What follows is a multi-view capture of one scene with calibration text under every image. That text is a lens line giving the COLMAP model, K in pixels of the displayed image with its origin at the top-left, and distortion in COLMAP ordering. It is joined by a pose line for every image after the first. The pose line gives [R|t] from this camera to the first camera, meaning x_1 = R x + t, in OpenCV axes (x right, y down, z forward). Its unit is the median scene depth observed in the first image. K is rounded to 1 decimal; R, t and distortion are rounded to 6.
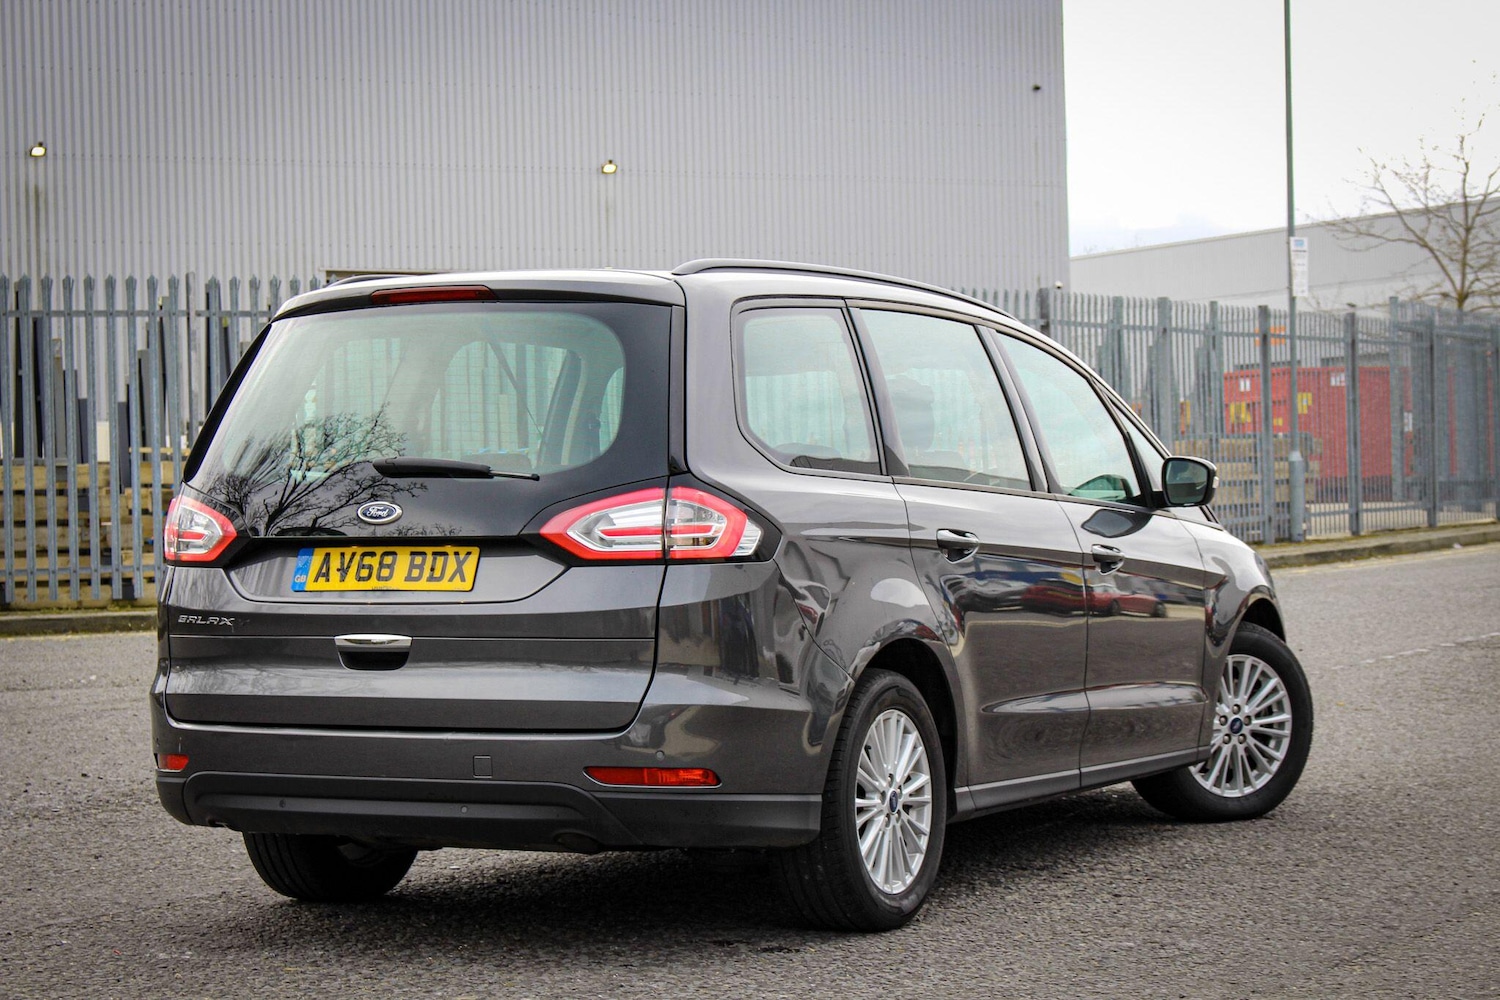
lens RADIAL K [[3774.0, 0, 750.0], [0, 3774.0, 500.0], [0, 0, 1]] dist [0.008414, 0.872474]
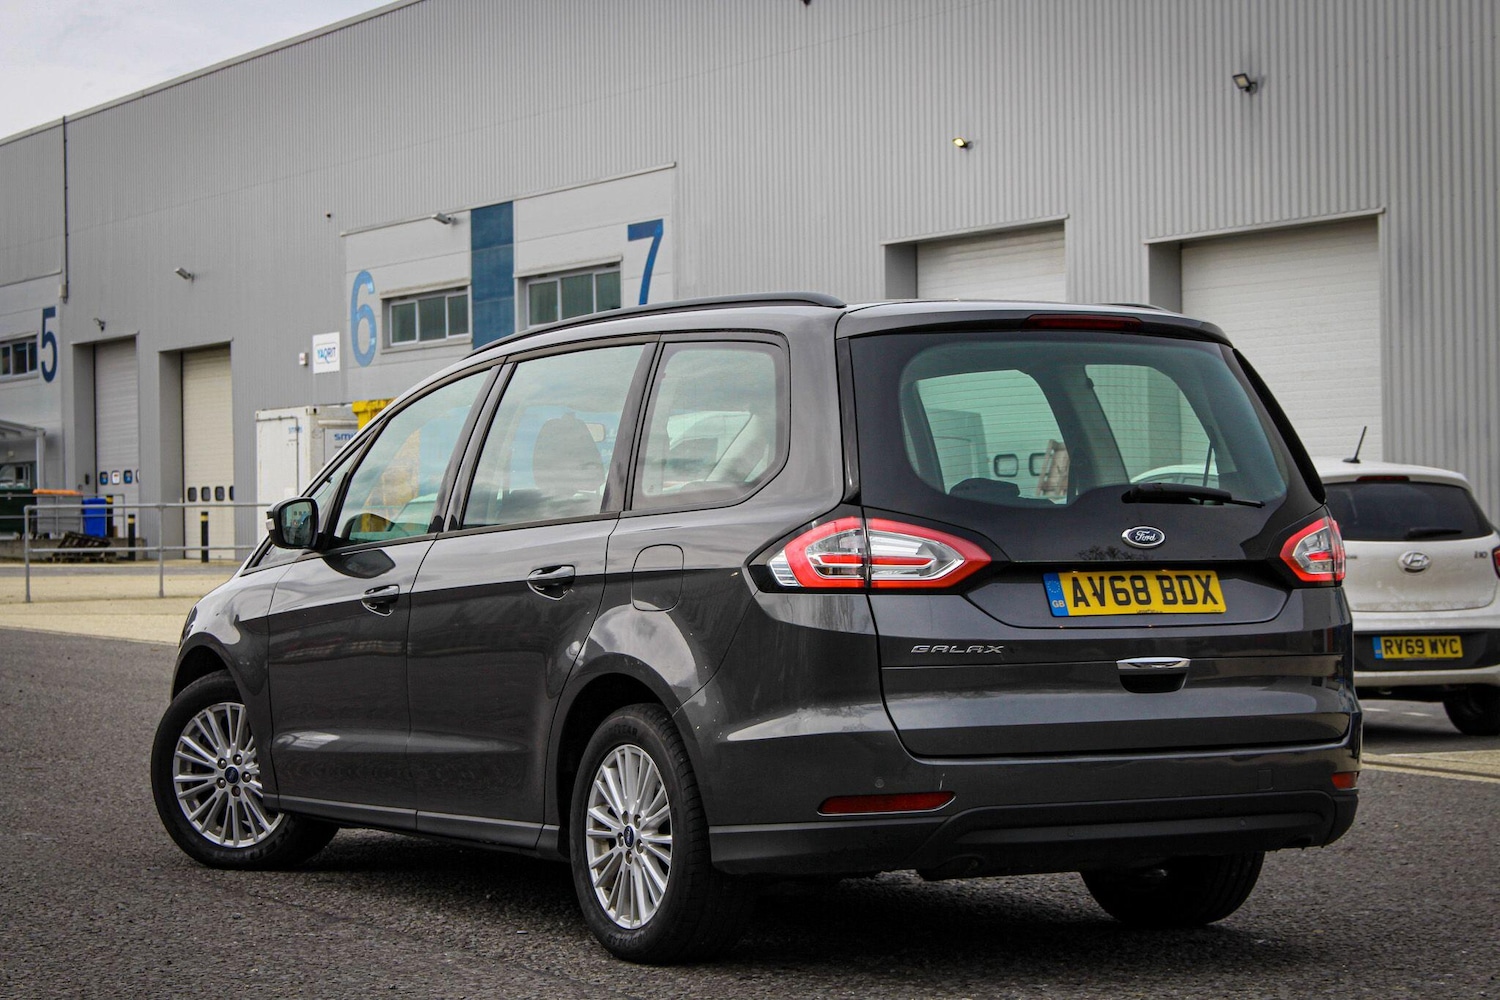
lens RADIAL K [[3774.0, 0, 750.0], [0, 3774.0, 500.0], [0, 0, 1]] dist [0.008414, 0.872474]
pose [[0.523891, 0.021447, 0.851515, -1.019139], [0.008594, 0.999499, -0.030461, 0.023480], [-0.851742, 0.023276, 0.523444, 0.562776]]
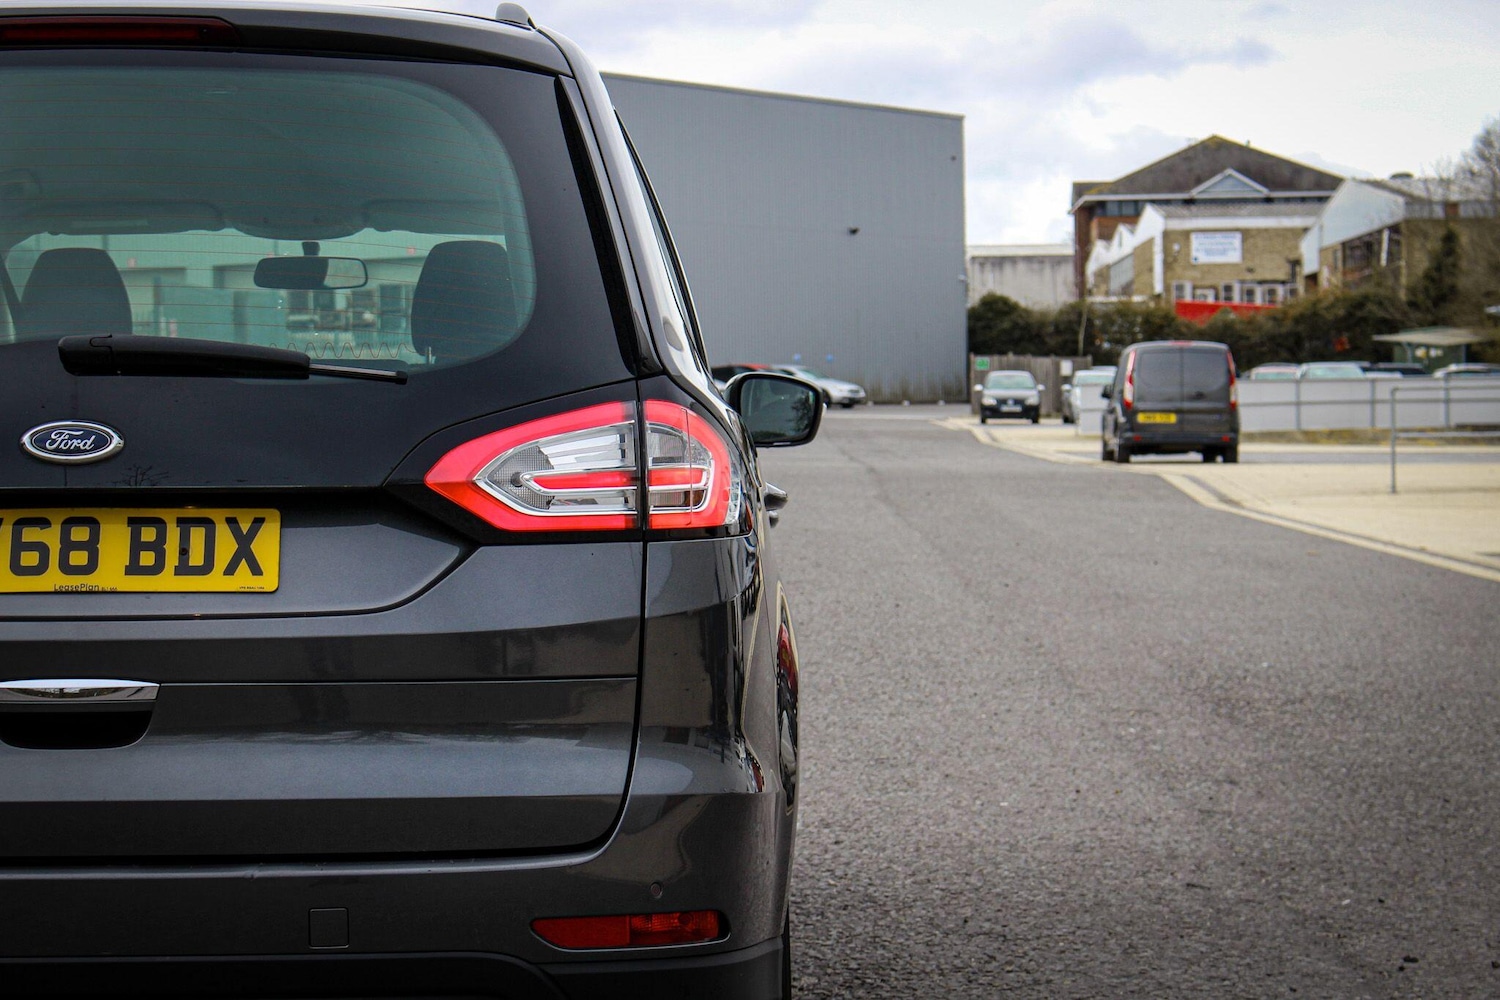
lens RADIAL K [[3774.0, 0, 750.0], [0, 3774.0, 500.0], [0, 0, 1]] dist [0.008414, 0.872474]
pose [[0.887596, 0.003819, 0.460608, -0.254509], [-0.005024, 0.999986, 0.001390, 0.010154], [-0.460596, -0.003548, 0.887603, 0.502190]]
